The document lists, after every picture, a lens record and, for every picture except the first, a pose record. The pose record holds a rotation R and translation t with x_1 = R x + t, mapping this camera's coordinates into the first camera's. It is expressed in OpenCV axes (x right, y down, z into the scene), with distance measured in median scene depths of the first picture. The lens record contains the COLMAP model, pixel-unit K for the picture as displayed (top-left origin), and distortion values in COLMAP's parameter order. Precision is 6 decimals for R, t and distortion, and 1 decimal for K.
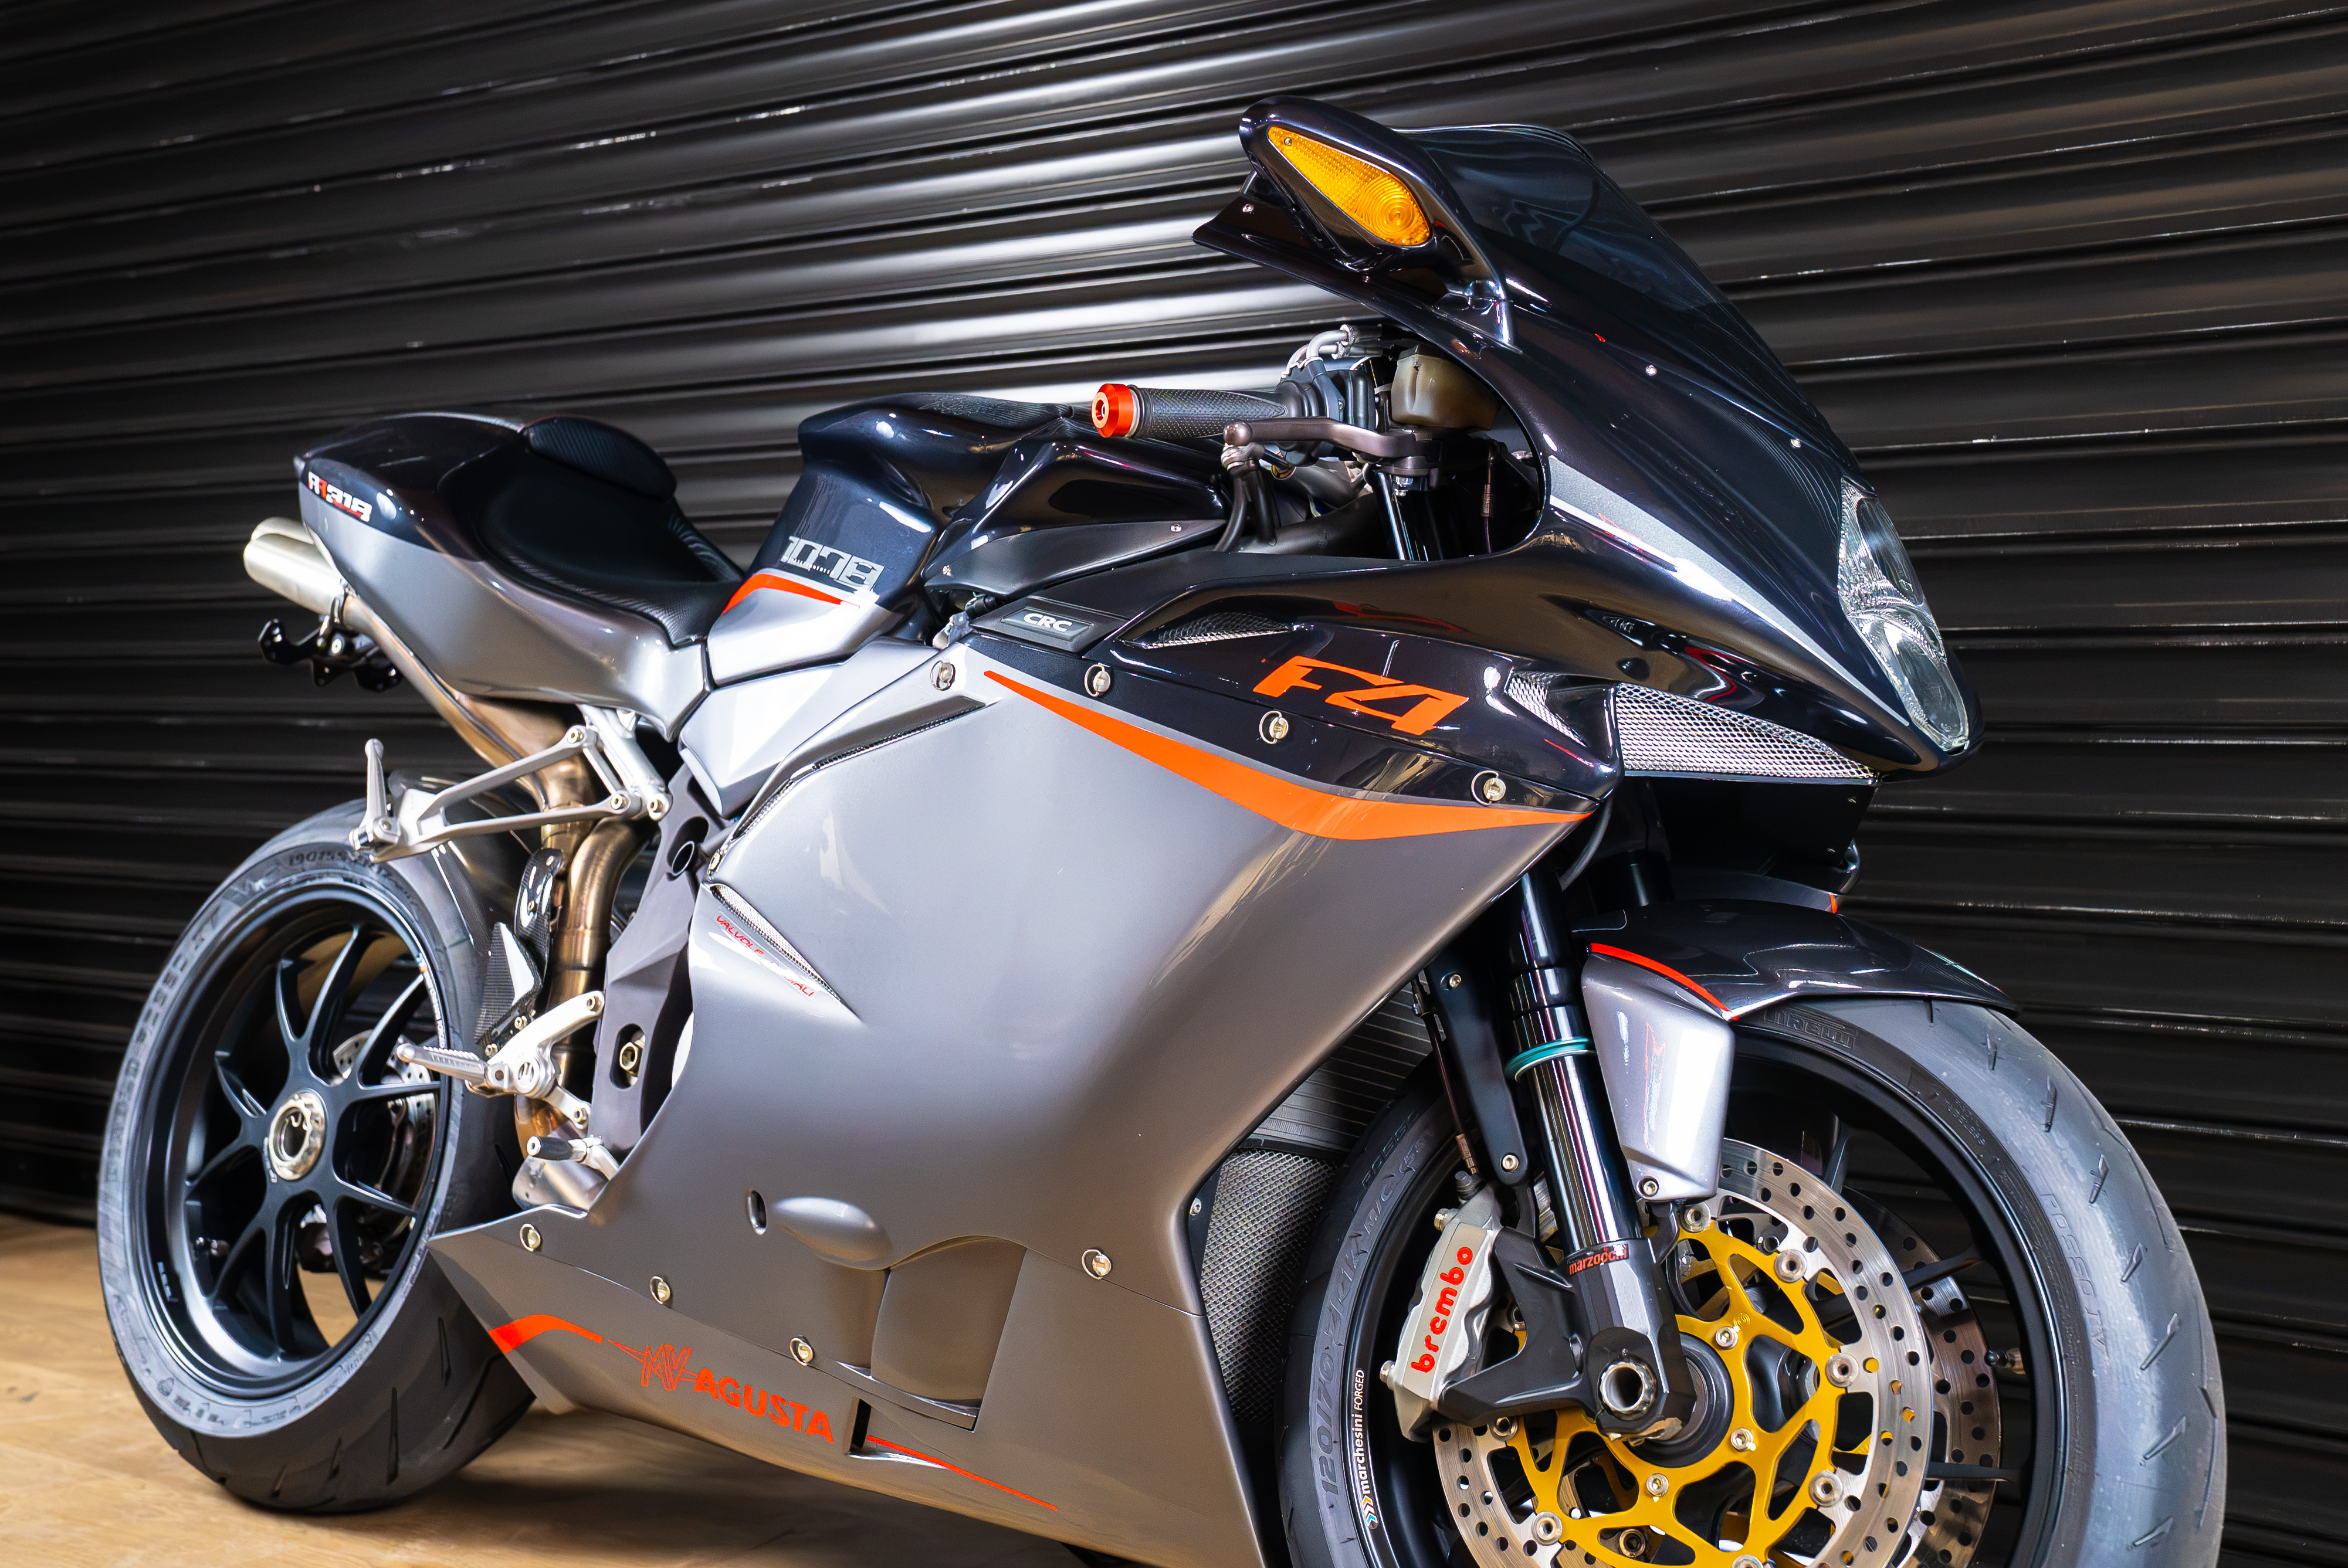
lens RADIAL K [[2951.0, 0, 1235.7], [0, 2951.0, 774.0], [0, 0, 1]] dist [0.129777, 0.021450]
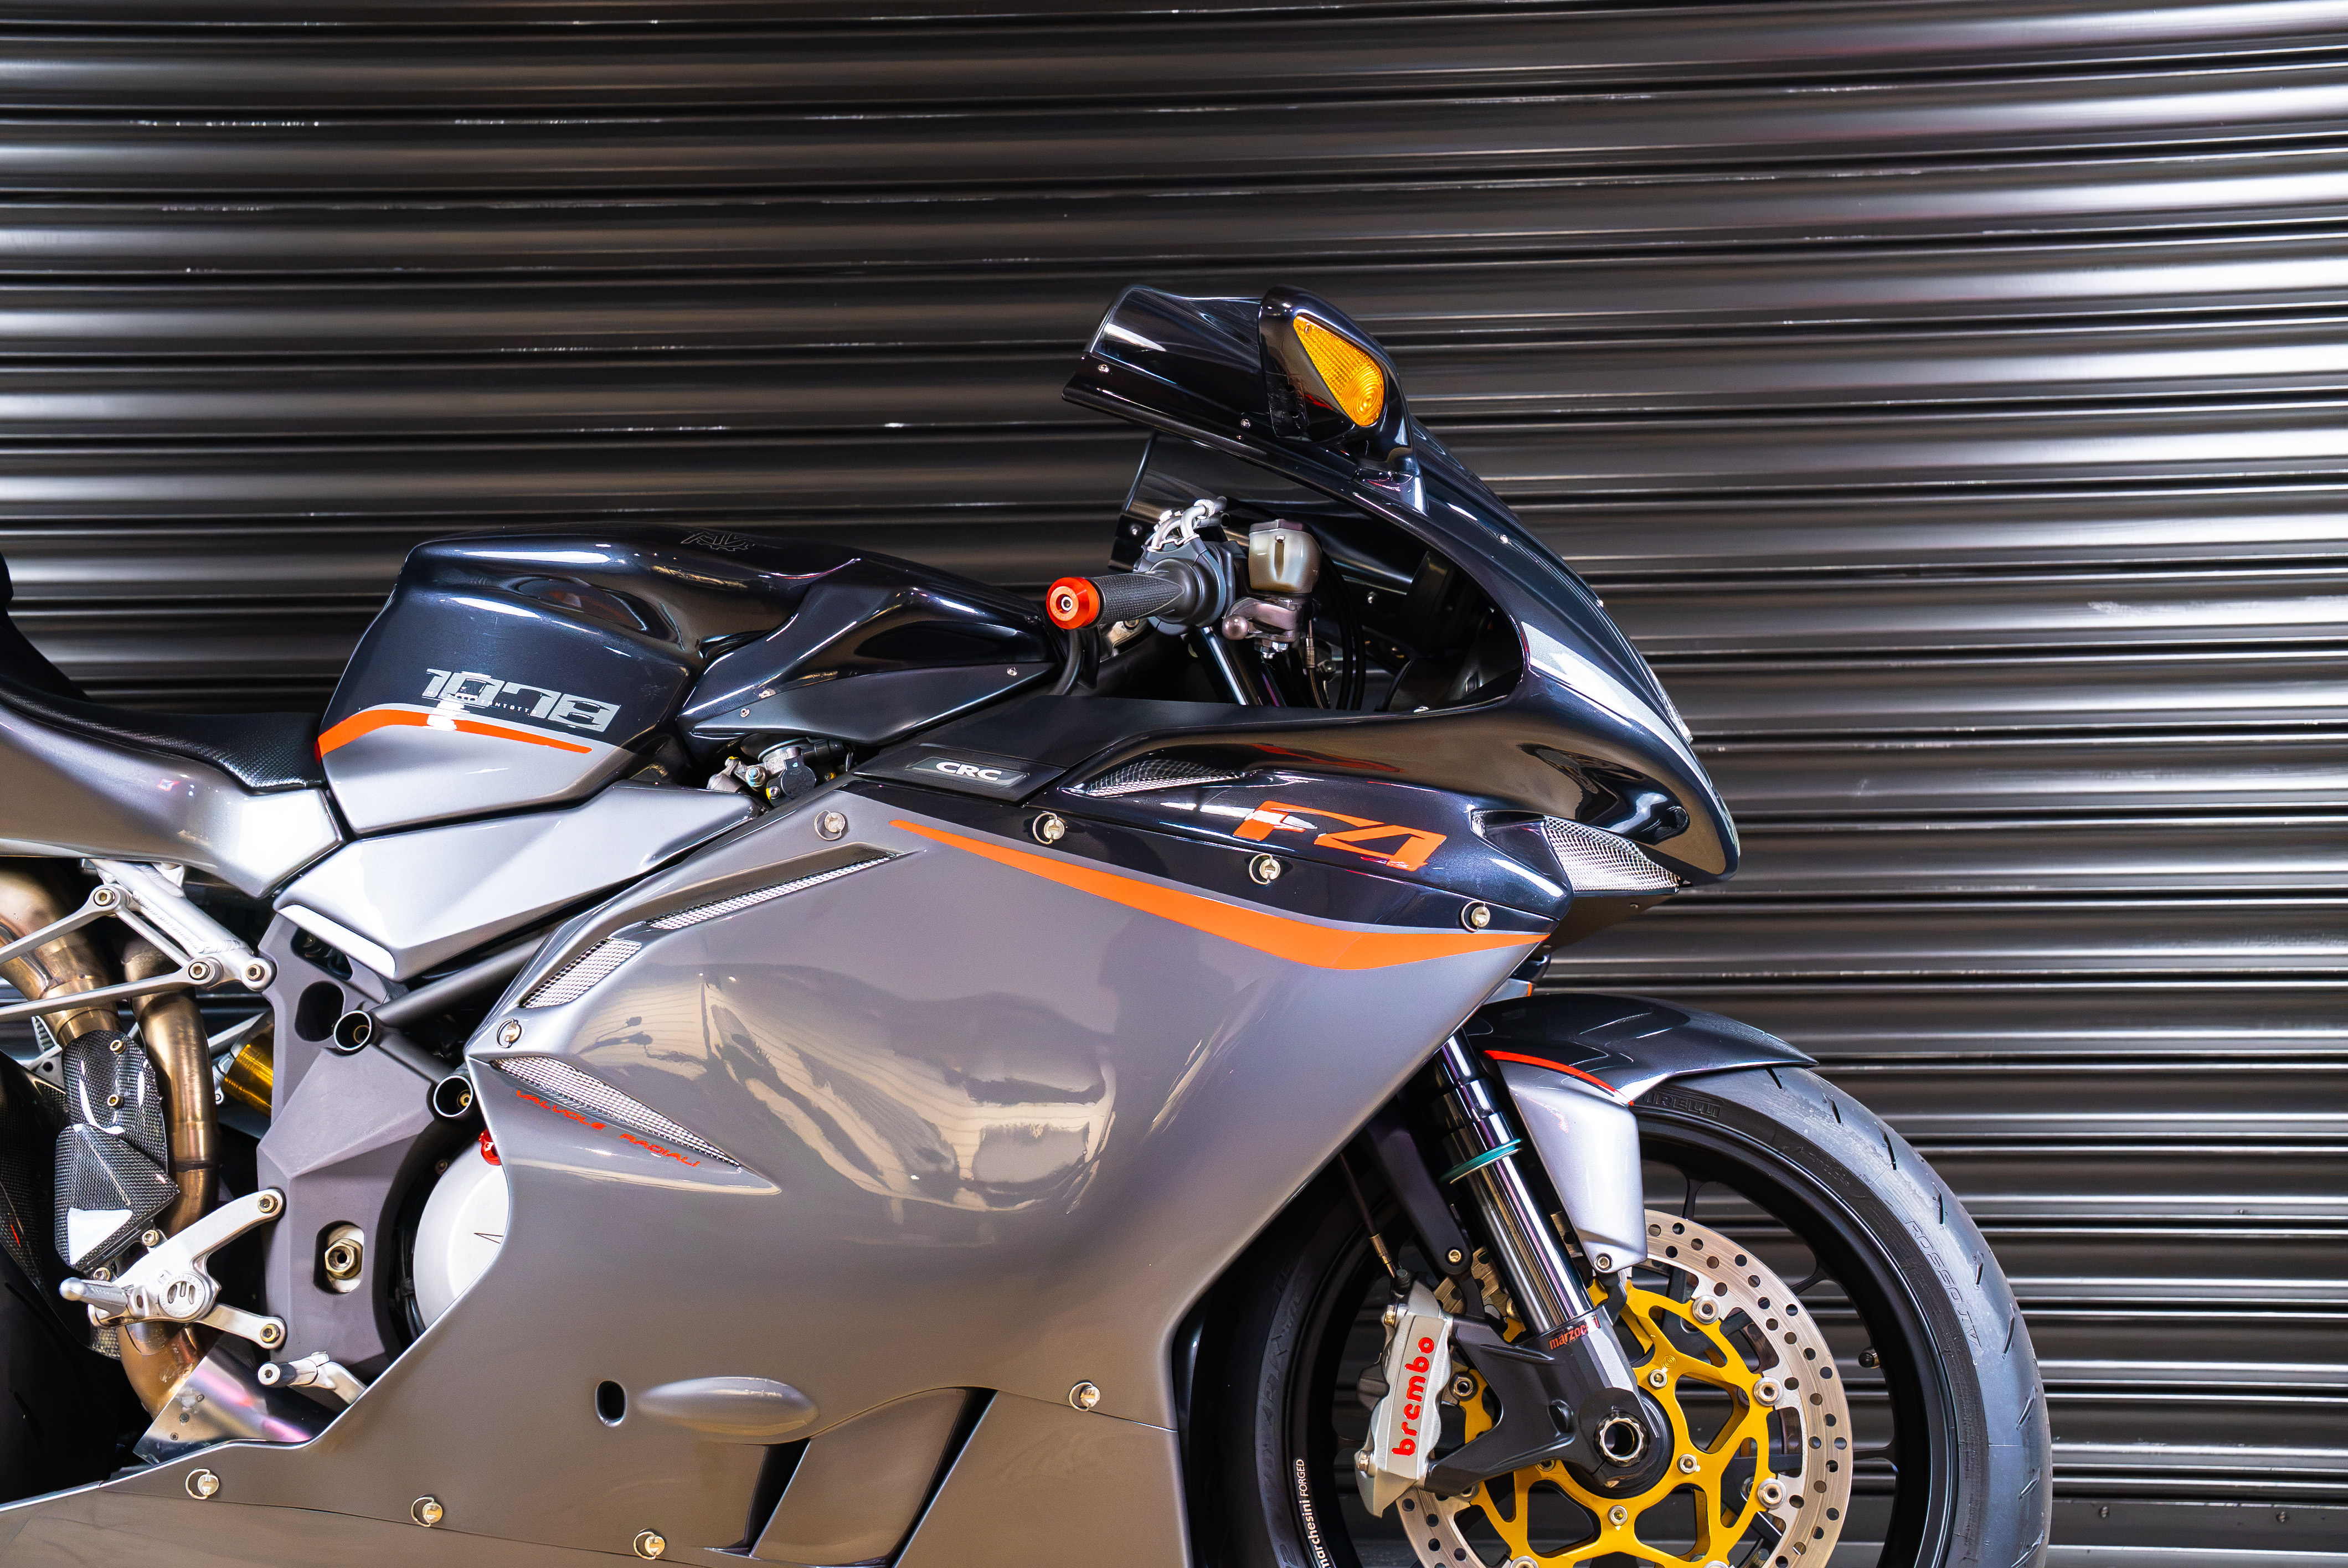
lens RADIAL K [[3150.1, 0, 1174.0], [0, 3150.1, 784.0], [0, 0, 1]] dist [0.170643, 0.048373]
pose [[0.822915, -0.035361, 0.567063, -0.660343], [0.035183, 0.999317, 0.011259, -0.060624], [-0.567074, 0.010686, 0.823597, 0.080508]]
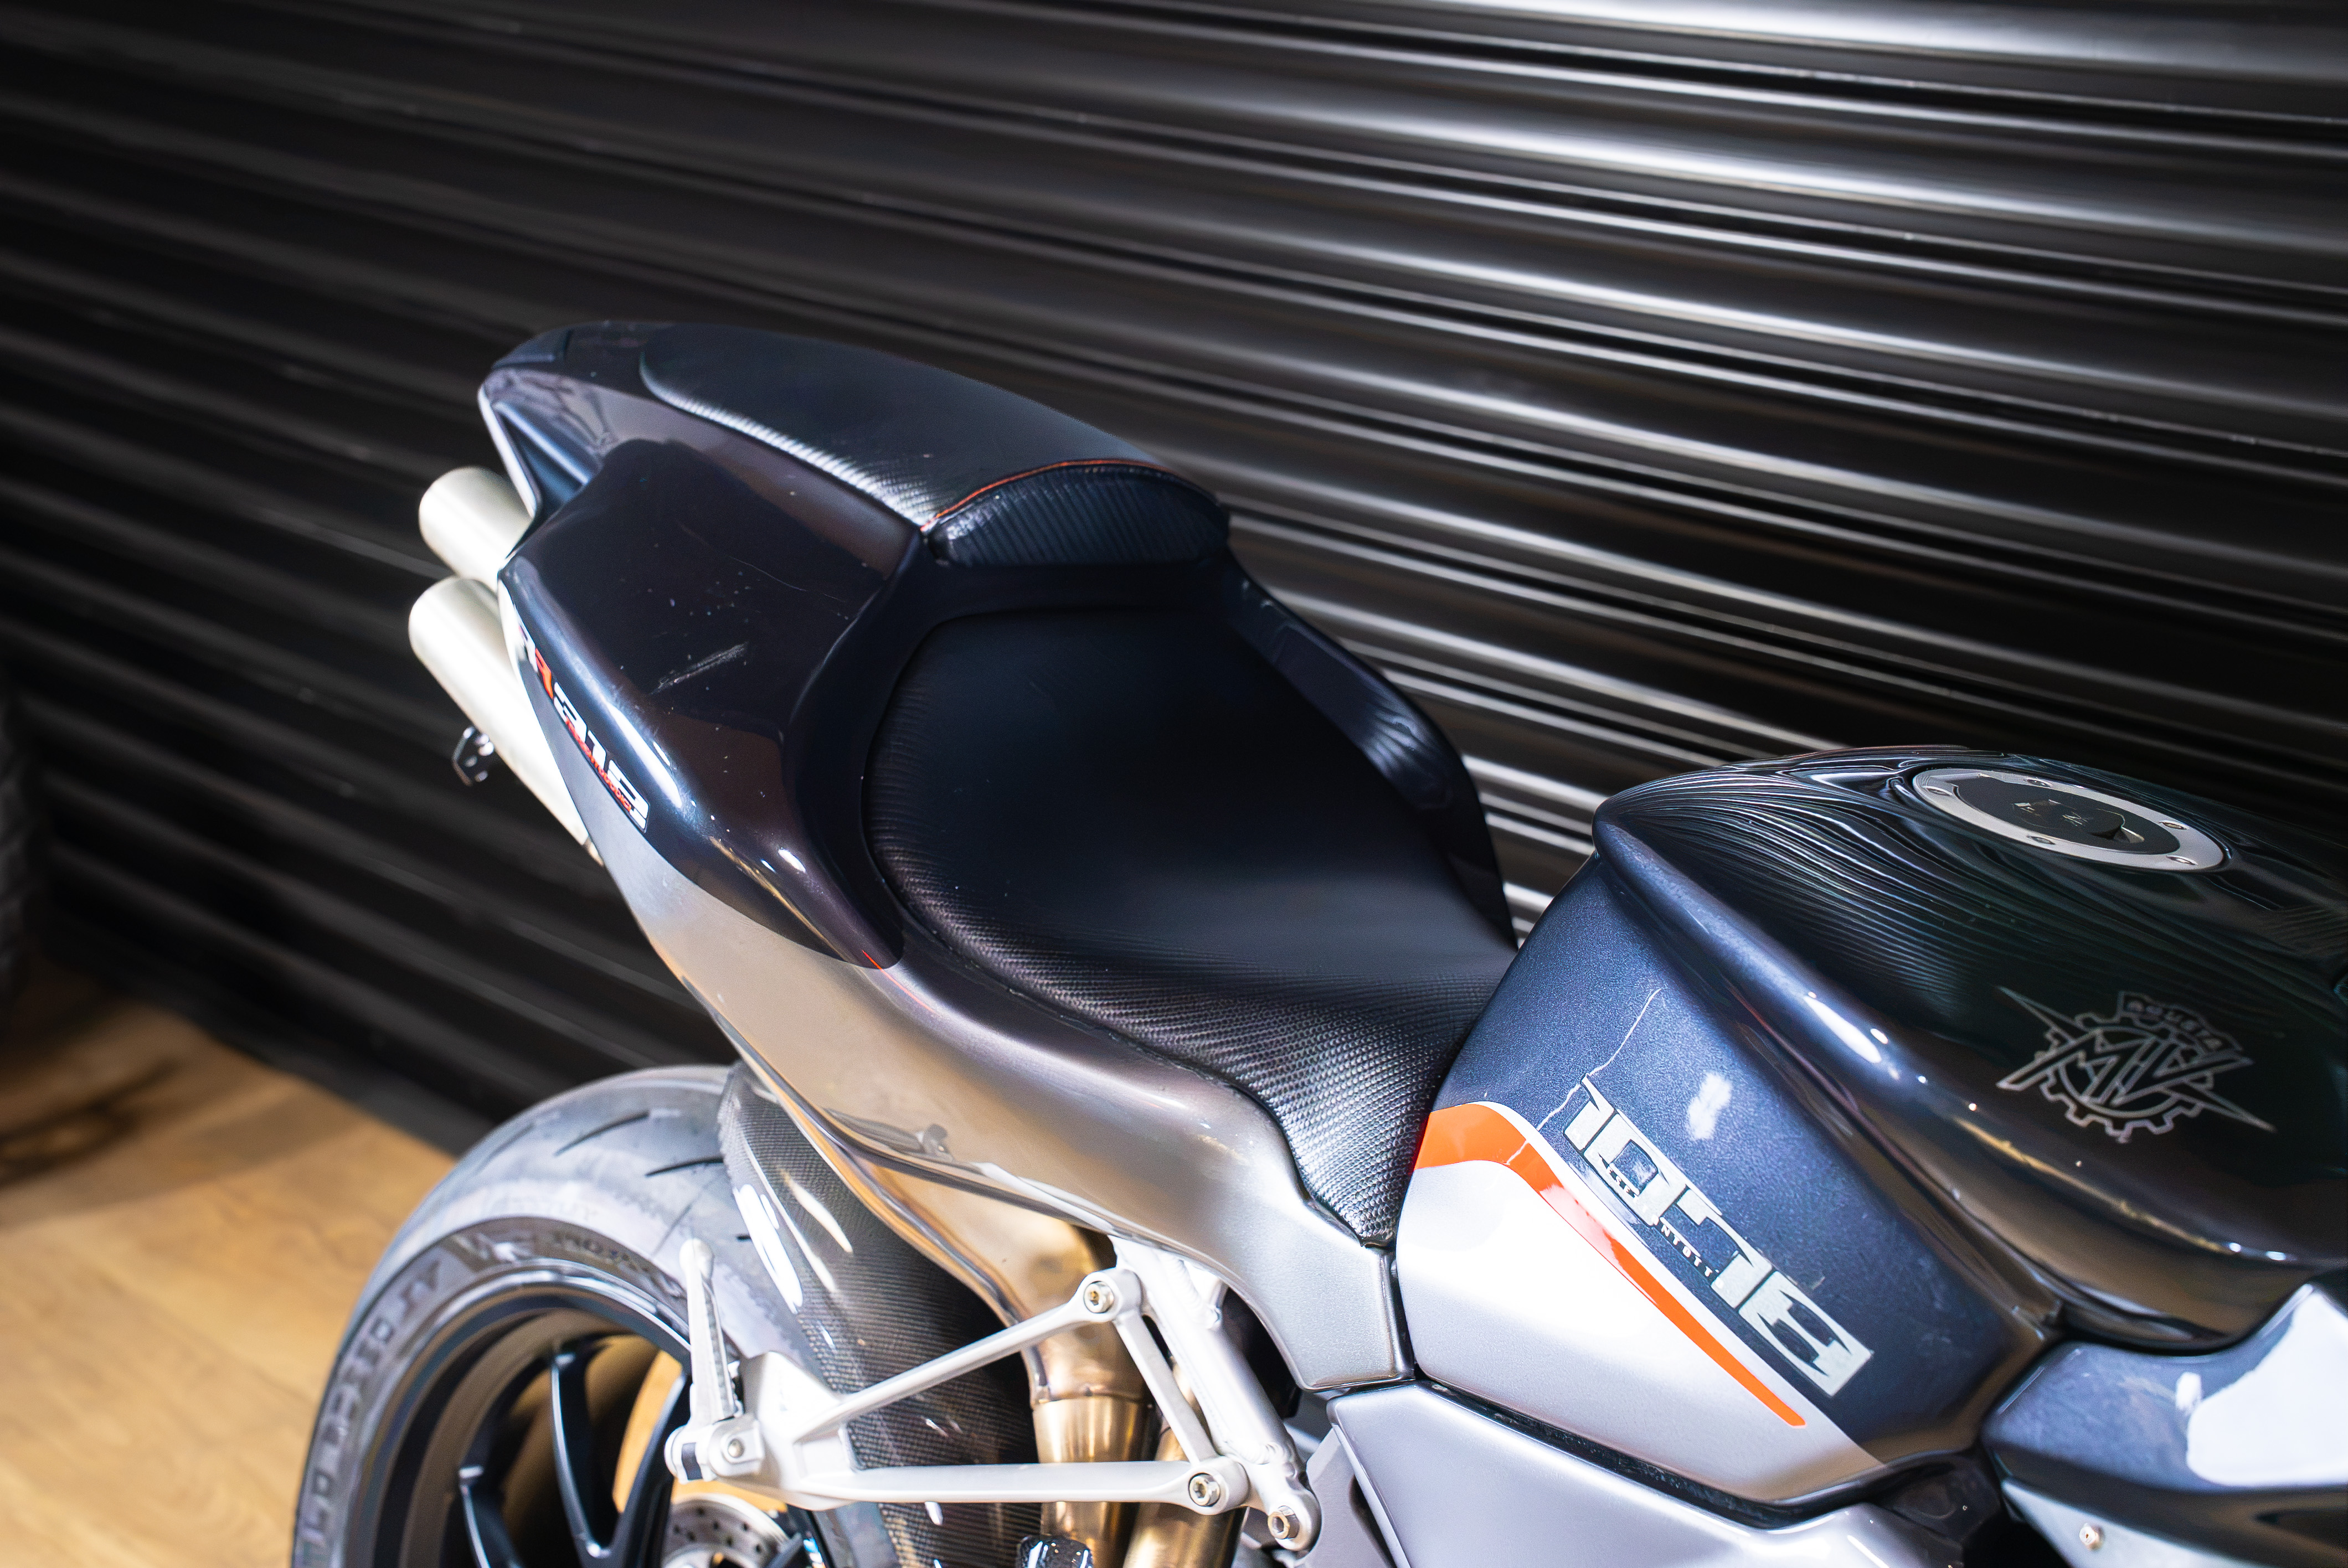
lens RADIAL K [[3443.4, 0, 1174.0], [0, 3443.4, 784.0], [0, 0, 1]] dist [0.162822, 0.011763]
pose [[0.991596, 0.005778, -0.129245, -0.184571], [0.038887, 0.939493, 0.340353, -0.377712], [0.123391, -0.342518, 0.931373, 0.679066]]
